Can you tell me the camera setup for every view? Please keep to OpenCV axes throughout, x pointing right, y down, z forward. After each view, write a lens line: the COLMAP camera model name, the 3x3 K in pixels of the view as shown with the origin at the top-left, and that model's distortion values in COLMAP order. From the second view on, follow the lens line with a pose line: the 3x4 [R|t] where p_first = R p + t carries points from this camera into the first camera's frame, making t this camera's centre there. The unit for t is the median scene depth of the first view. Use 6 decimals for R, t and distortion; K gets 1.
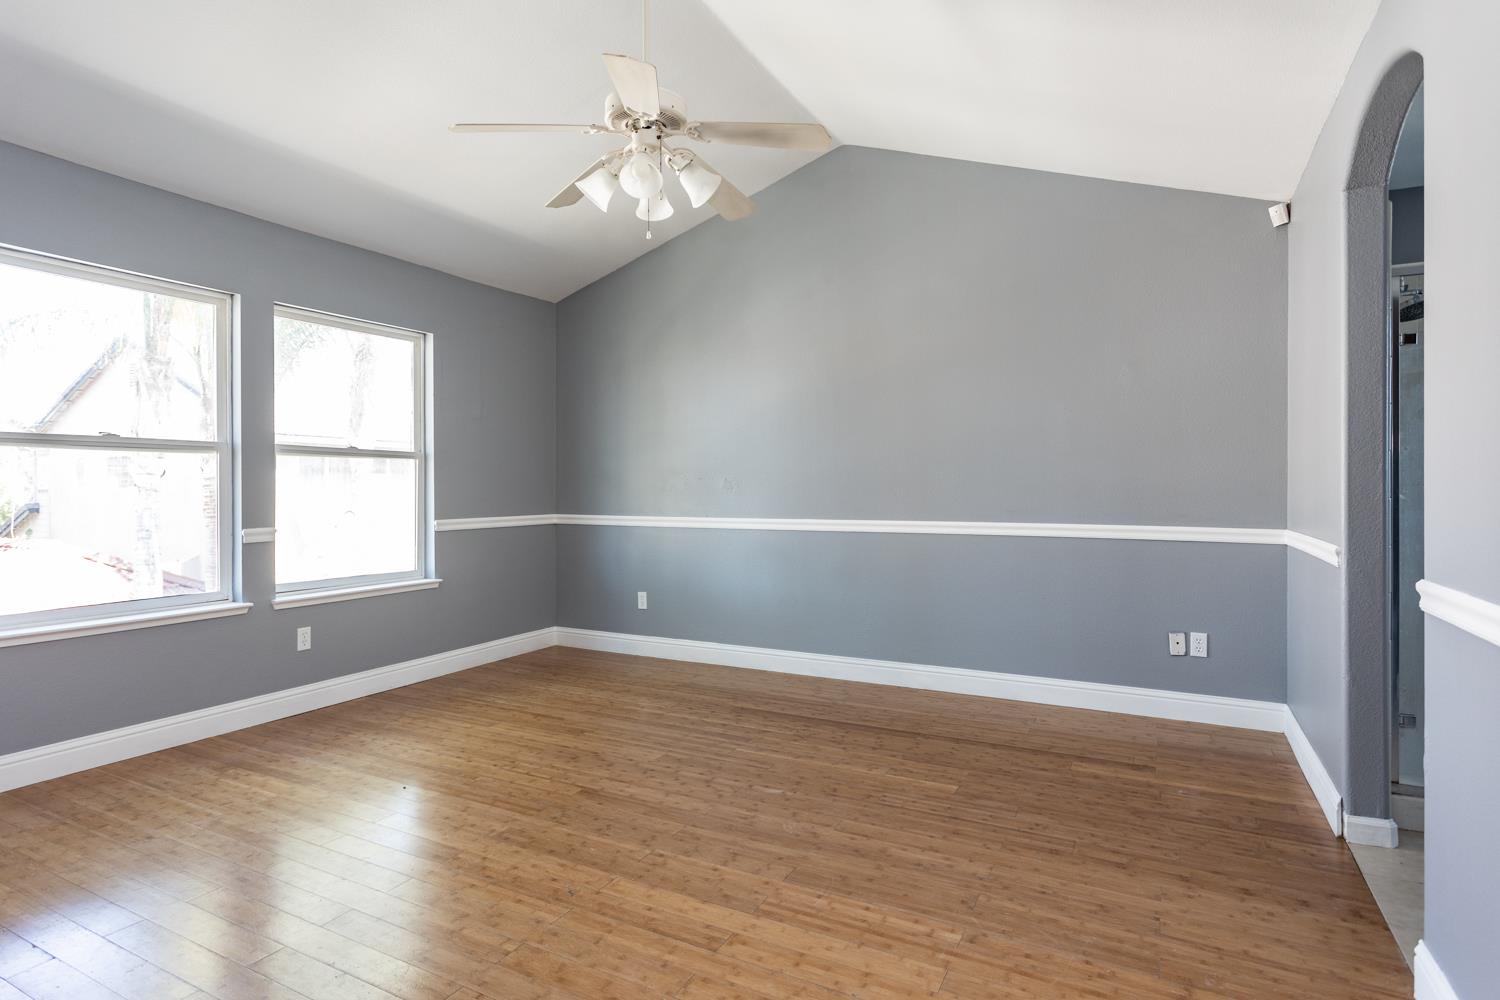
lens RADIAL K [[803.2, 0, 746.4], [0, 803.2, 495.6], [0, 0, 1]] dist [-0.011980, 0.001623]
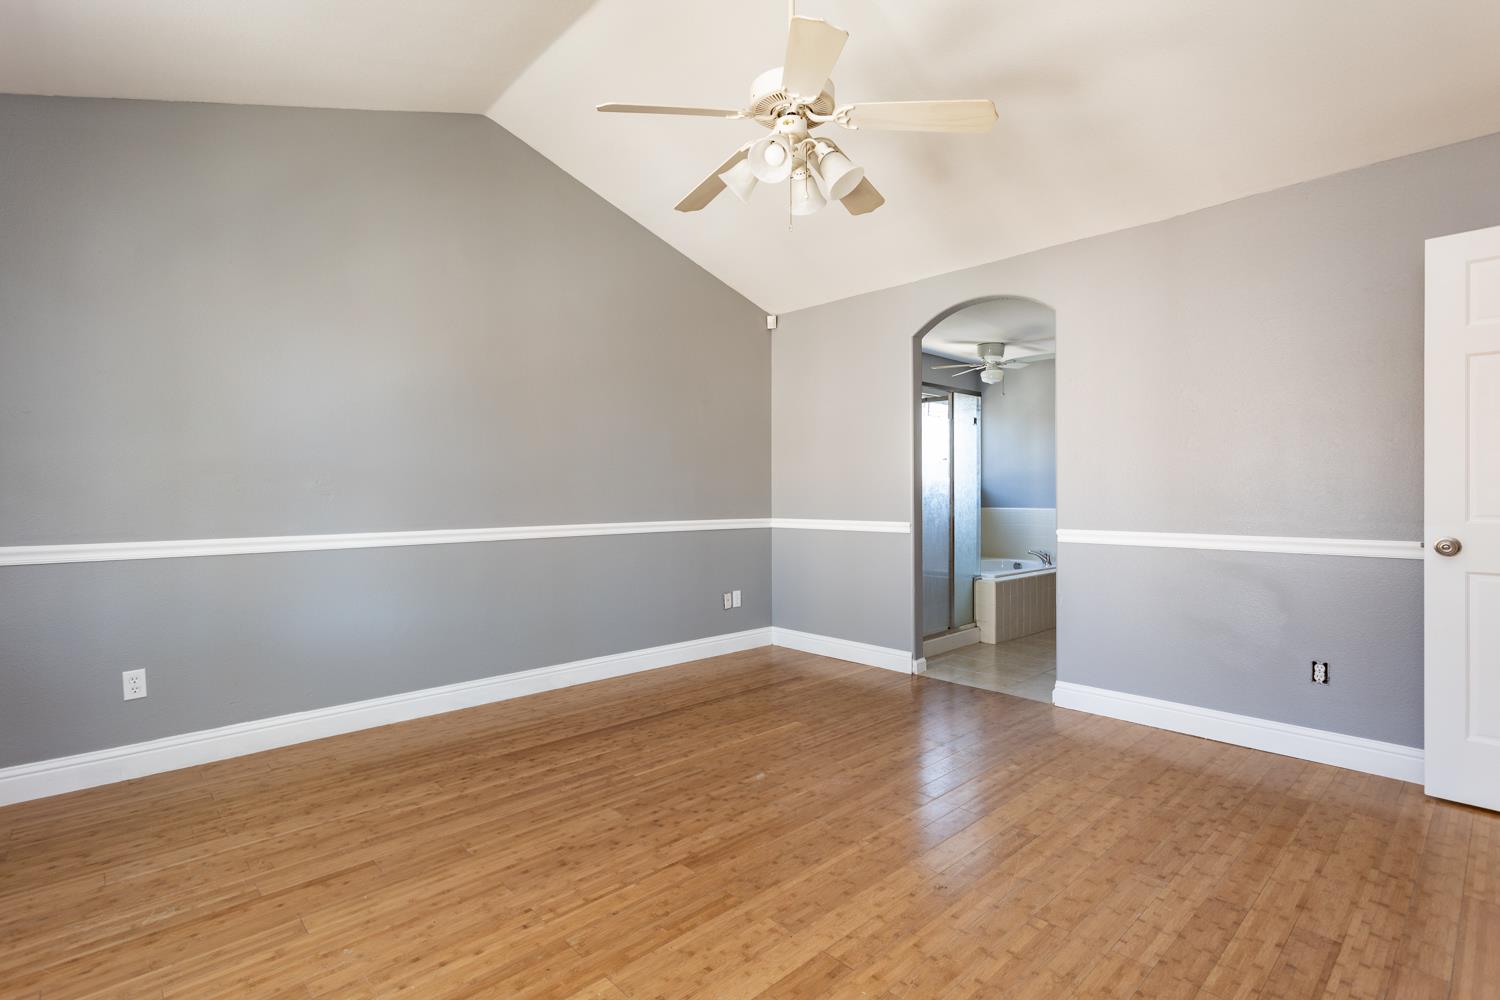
lens RADIAL K [[727.9, 0, 750.2], [0, 727.9, 496.1], [0, 0, 1]] dist [-0.001090, 0.001656]
pose [[0.306514, -0.004577, 0.951855, -0.763266], [0.013832, 0.999904, 0.000354, -0.002699], [-0.951766, 0.013058, 0.306548, 0.613418]]
